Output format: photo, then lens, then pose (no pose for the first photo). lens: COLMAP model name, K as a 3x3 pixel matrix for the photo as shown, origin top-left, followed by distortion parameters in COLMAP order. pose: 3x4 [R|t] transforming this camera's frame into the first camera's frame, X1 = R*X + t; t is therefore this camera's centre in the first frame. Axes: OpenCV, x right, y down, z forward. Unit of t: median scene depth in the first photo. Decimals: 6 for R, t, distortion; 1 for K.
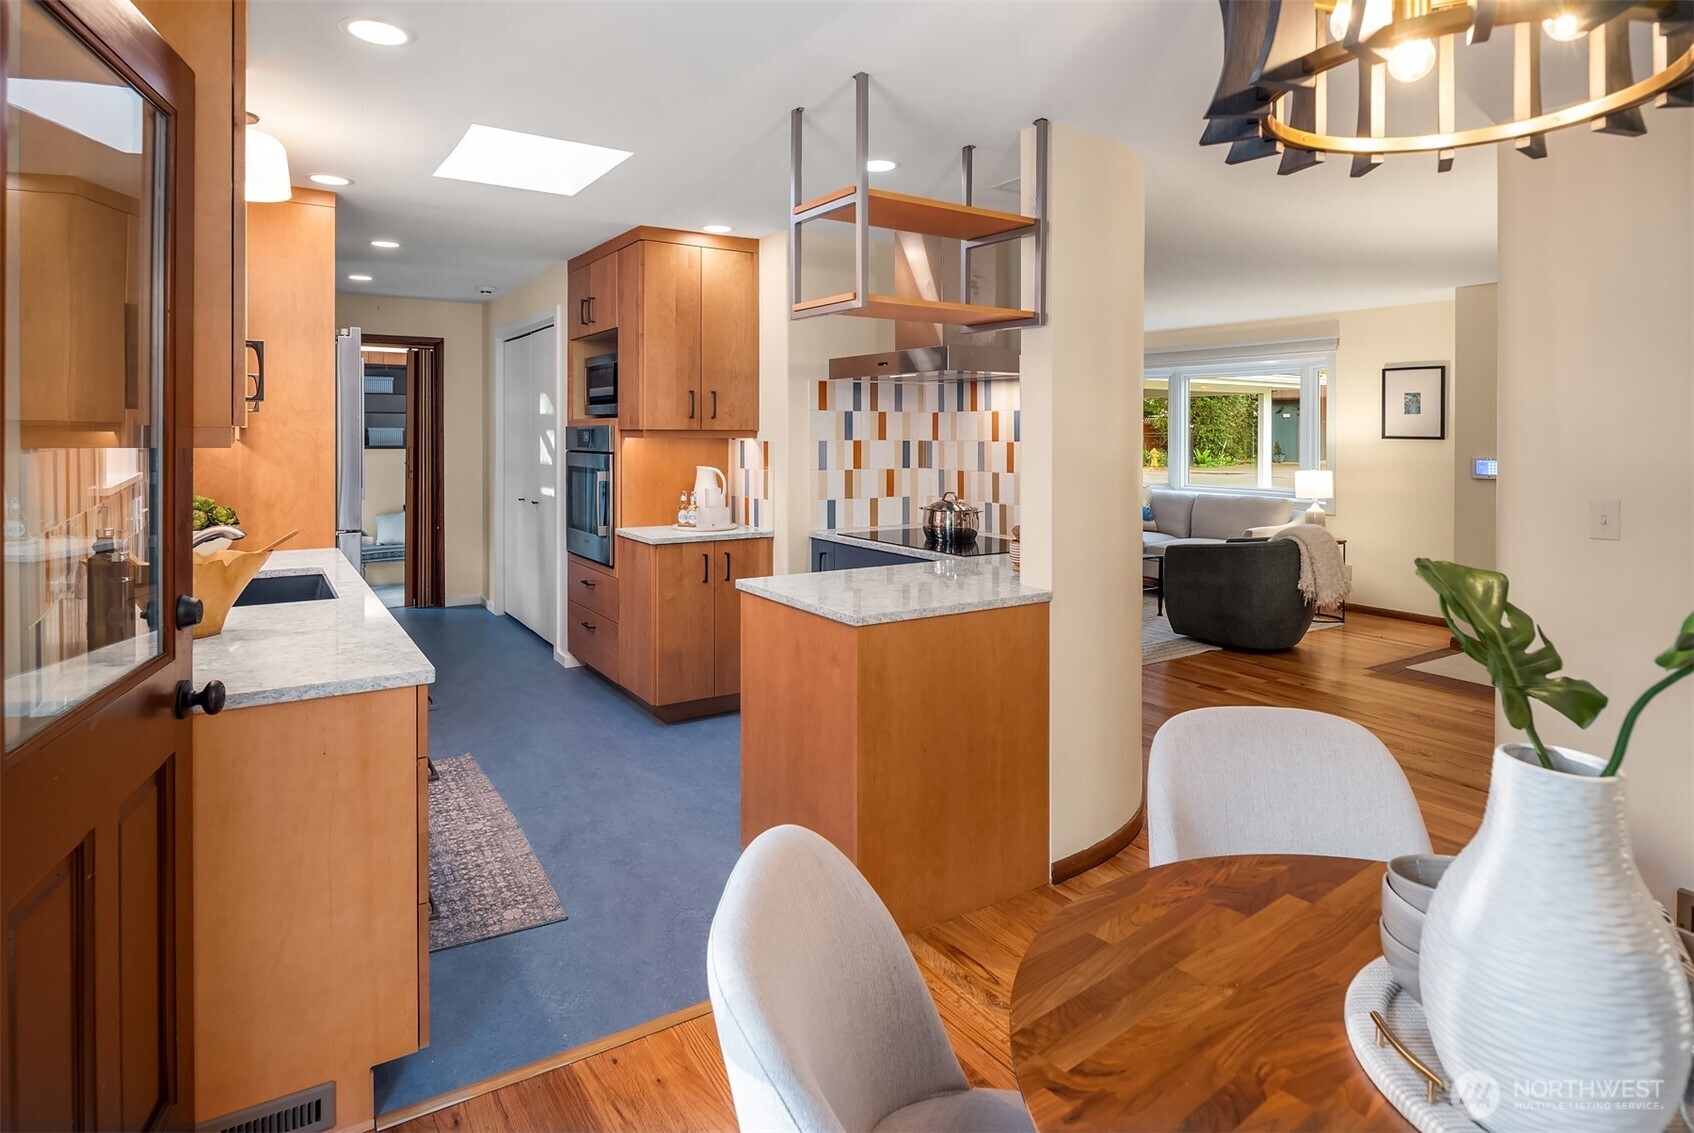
lens RADIAL K [[929.4, 0, 858.9], [0, 929.4, 451.6], [0, 0, 1]] dist [-0.000946, -0.007377]
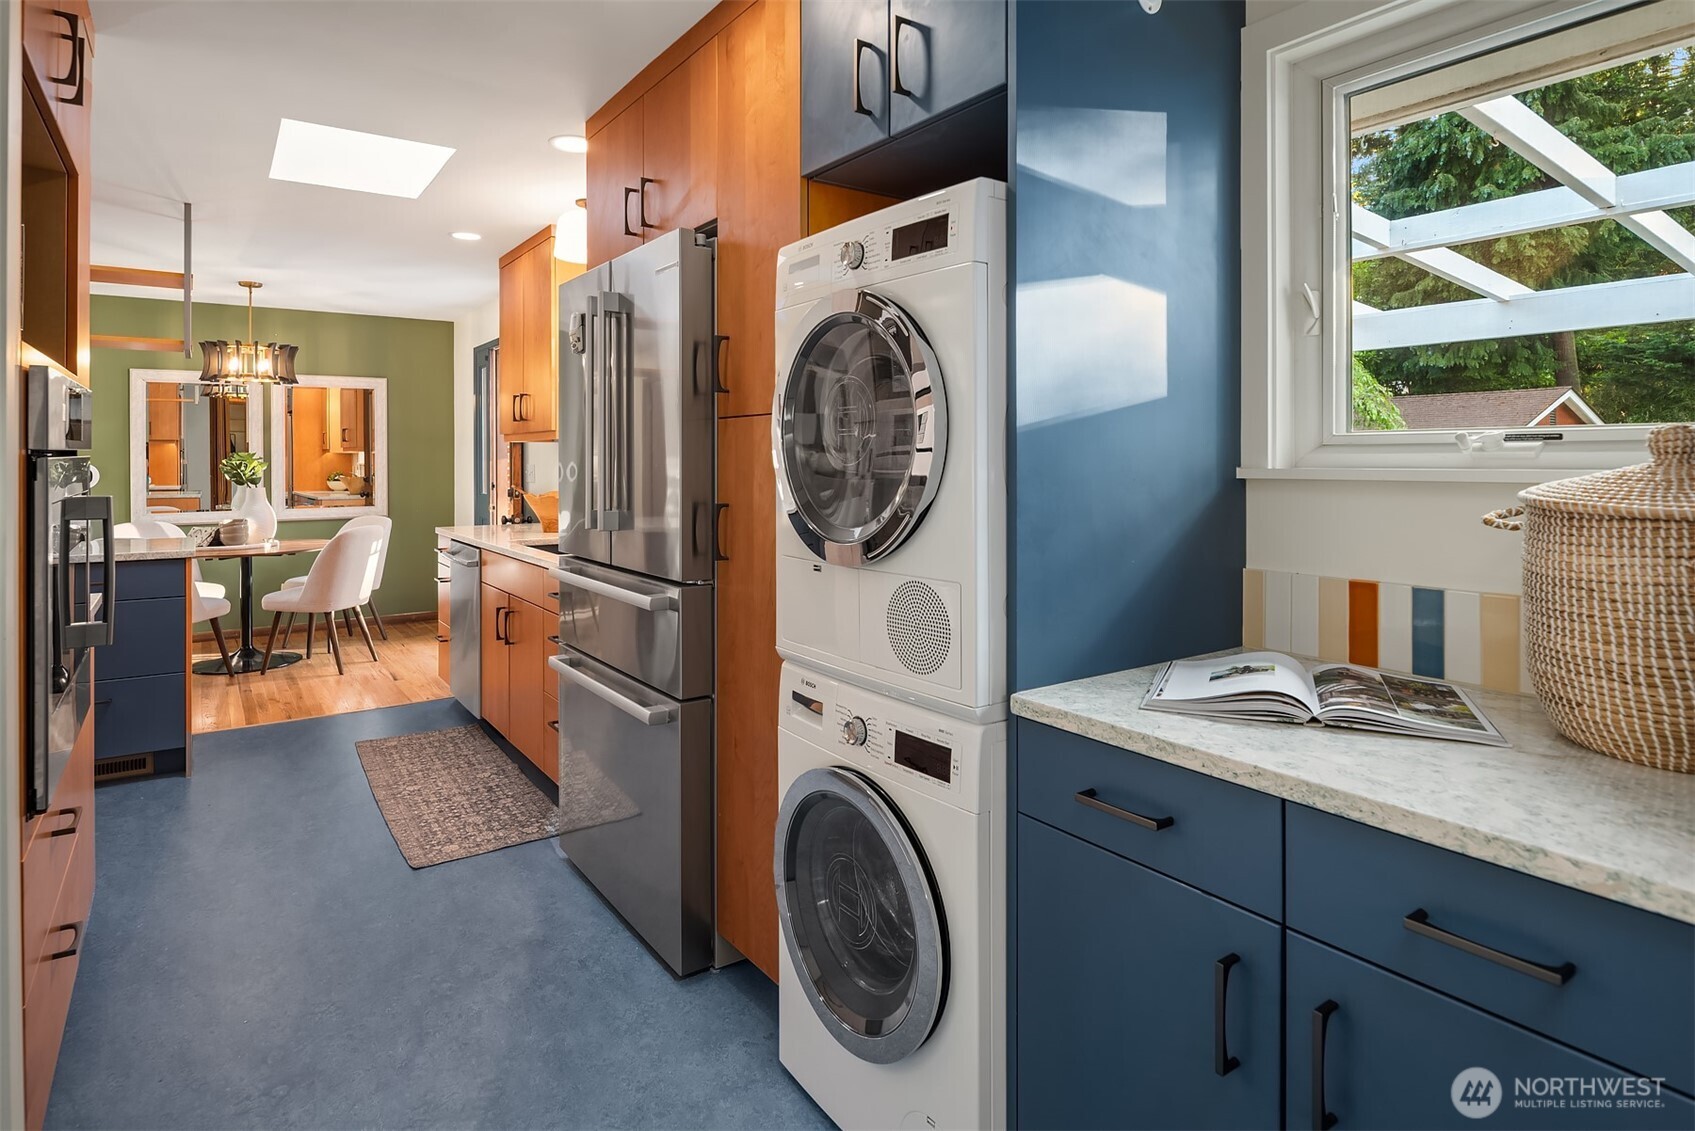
lens RADIAL K [[930.0, 0, 843.5], [0, 930.0, 451.9], [0, 0, 1]] dist [-0.000946, -0.007377]
pose [[-0.999796, -0.005492, -0.019427, -0.640865], [-0.005741, 0.999902, 0.012771, -0.005156], [0.019355, 0.012880, -0.999730, 1.499386]]
